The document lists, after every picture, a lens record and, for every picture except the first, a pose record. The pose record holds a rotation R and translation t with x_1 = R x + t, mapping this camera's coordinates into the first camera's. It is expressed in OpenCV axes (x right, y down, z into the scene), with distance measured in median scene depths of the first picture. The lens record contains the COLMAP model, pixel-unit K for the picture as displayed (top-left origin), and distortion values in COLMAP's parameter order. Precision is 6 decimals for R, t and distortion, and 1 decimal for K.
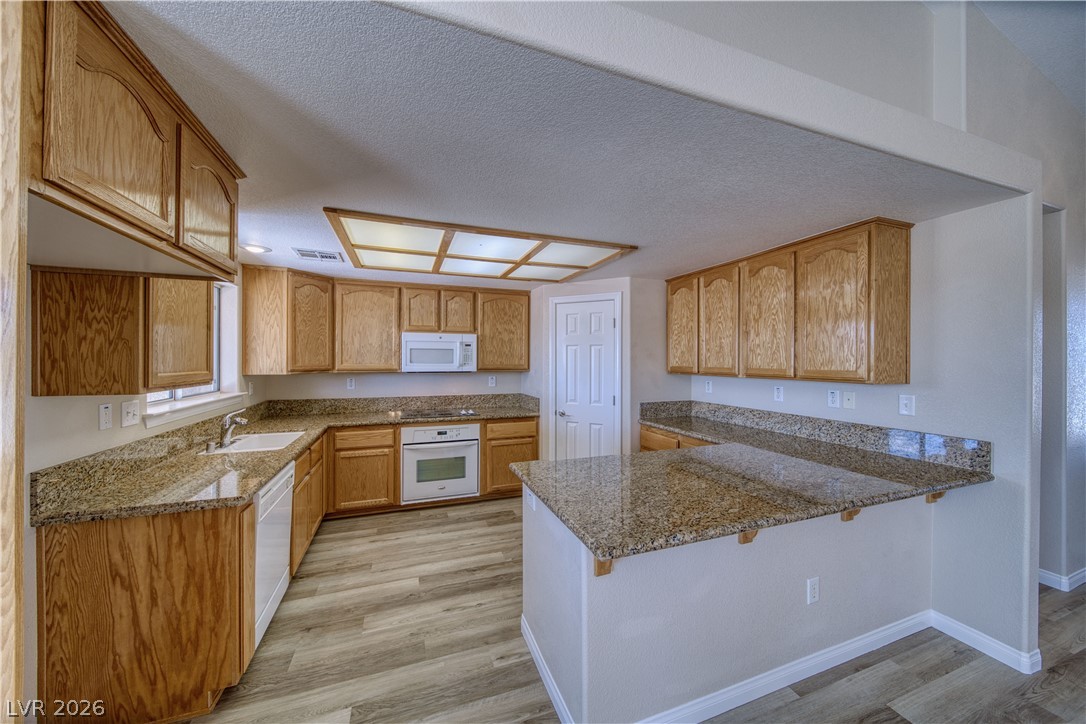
lens RADIAL K [[382.5, 0, 543.0], [0, 382.5, 362.0], [0, 0, 1]] dist [-0.000791, -0.001693]
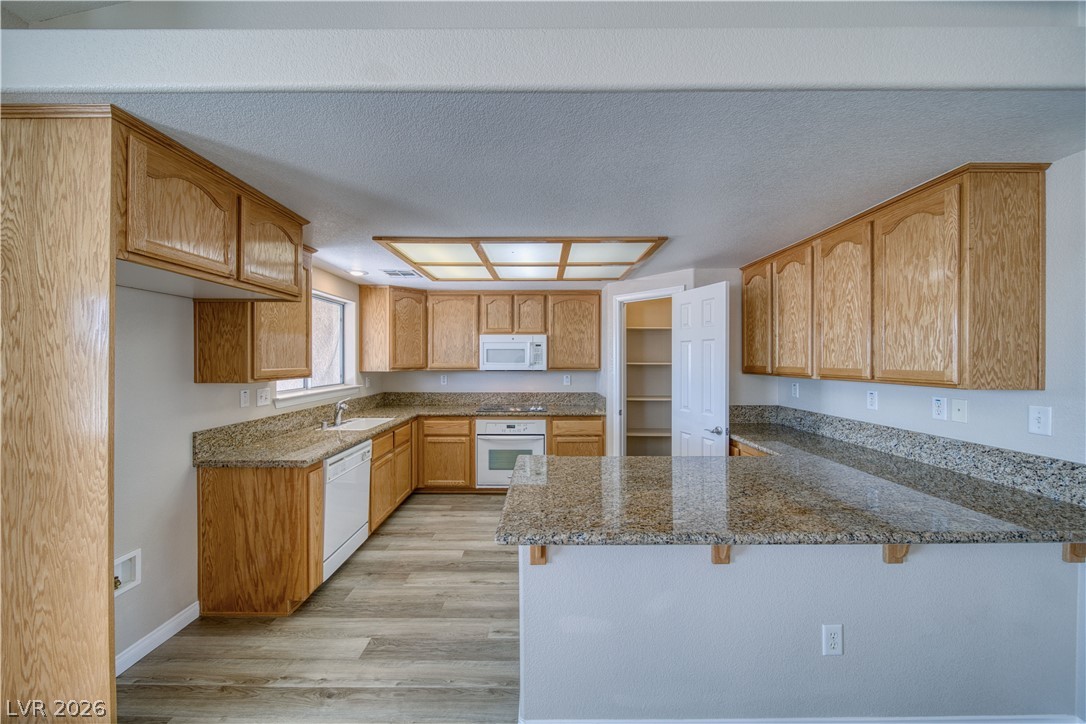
lens RADIAL K [[382.5, 0, 543.0], [0, 382.5, 362.0], [0, 0, 1]] dist [-0.000791, -0.001693]
pose [[0.937872, -0.001040, -0.346981, 0.334302], [0.001150, 0.999999, 0.000109, 0.003770], [0.346981, -0.000501, 0.937872, 0.018974]]
